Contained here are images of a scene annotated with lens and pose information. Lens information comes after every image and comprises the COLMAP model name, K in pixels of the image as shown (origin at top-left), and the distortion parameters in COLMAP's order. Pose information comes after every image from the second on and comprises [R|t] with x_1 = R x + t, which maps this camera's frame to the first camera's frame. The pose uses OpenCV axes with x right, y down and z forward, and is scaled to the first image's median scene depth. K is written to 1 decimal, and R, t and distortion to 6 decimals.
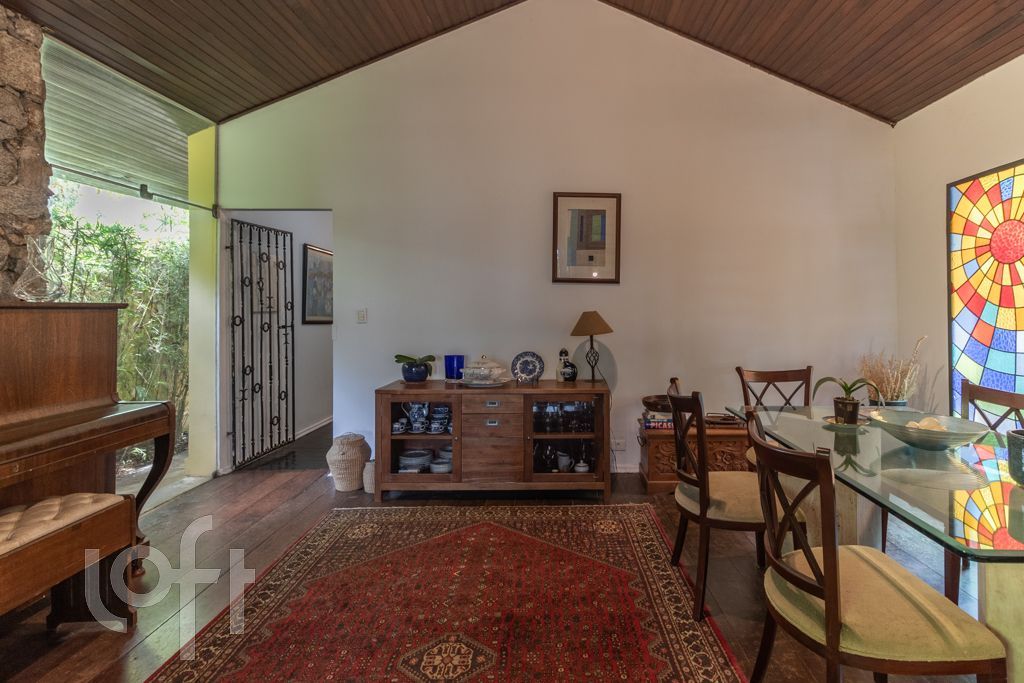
lens RADIAL K [[492.5, 0, 541.1], [0, 492.5, 306.9], [0, 0, 1]] dist [-0.001363, 0.000735]
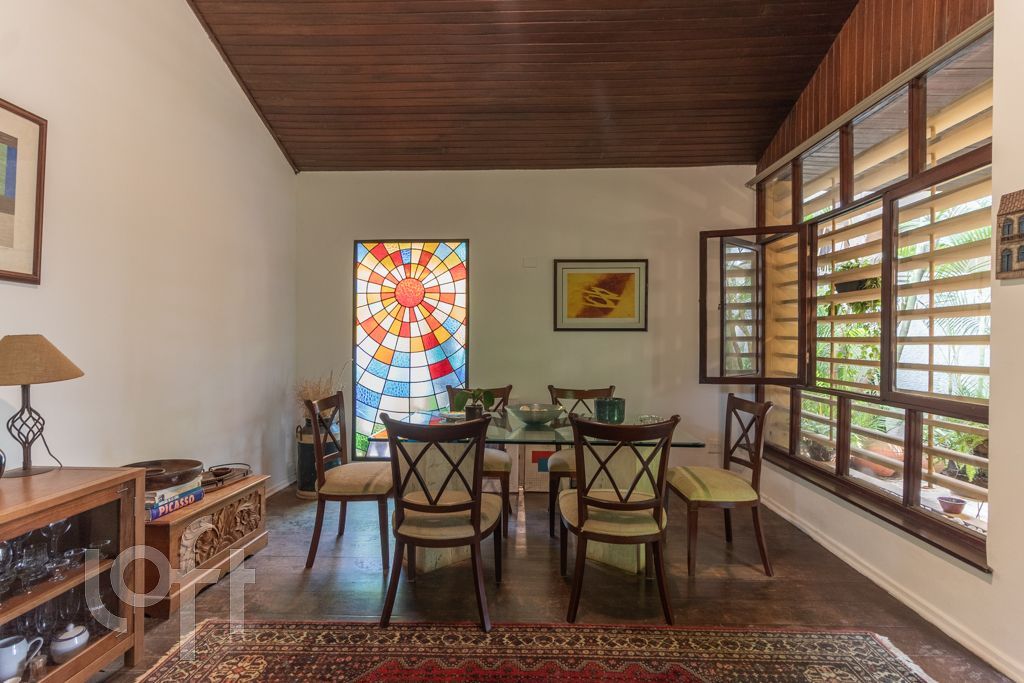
lens RADIAL K [[492.5, 0, 510.2], [0, 492.5, 338.1], [0, 0, 1]] dist [-0.001363, 0.000735]
pose [[0.029191, 0.010307, 0.999521, -0.441995], [-0.014496, 0.999846, -0.009887, 0.012123], [-0.999469, -0.014200, 0.029336, 0.558554]]
